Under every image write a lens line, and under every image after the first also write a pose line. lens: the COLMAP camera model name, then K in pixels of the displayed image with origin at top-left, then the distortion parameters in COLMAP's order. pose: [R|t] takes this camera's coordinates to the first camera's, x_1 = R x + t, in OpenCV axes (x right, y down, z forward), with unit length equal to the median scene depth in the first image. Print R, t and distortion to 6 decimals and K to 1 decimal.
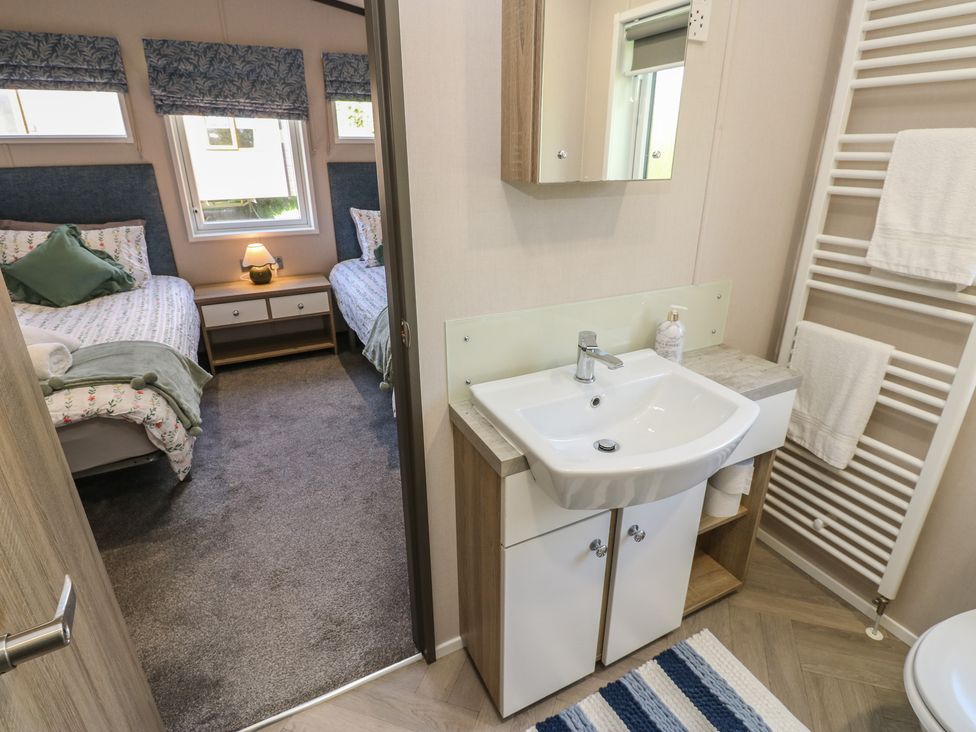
lens RADIAL K [[511.7, 0, 491.9], [0, 511.7, 352.2], [0, 0, 1]] dist [0.001003, -0.014376]
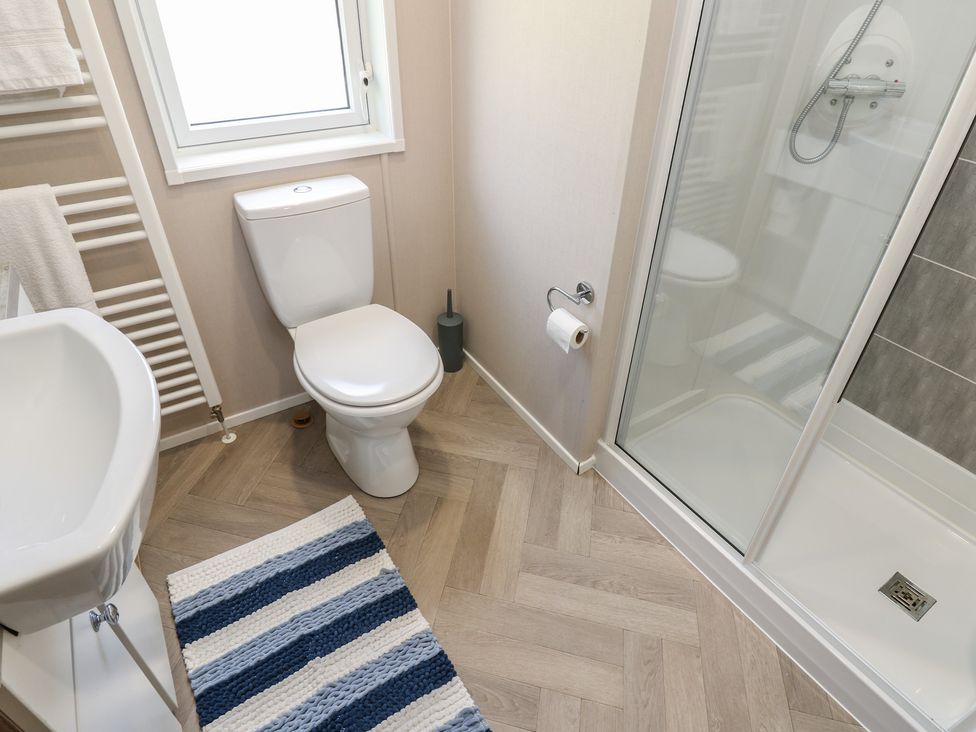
lens RADIAL K [[570.9, 0, 488.0], [0, 570.9, 366.0], [0, 0, 1]] dist [0.004500, -0.022688]
pose [[-0.109237, -0.592350, 0.798241, -0.200160], [0.332338, 0.735070, 0.590952, -0.099920], [-0.936813, 0.329839, 0.116564, 0.317117]]
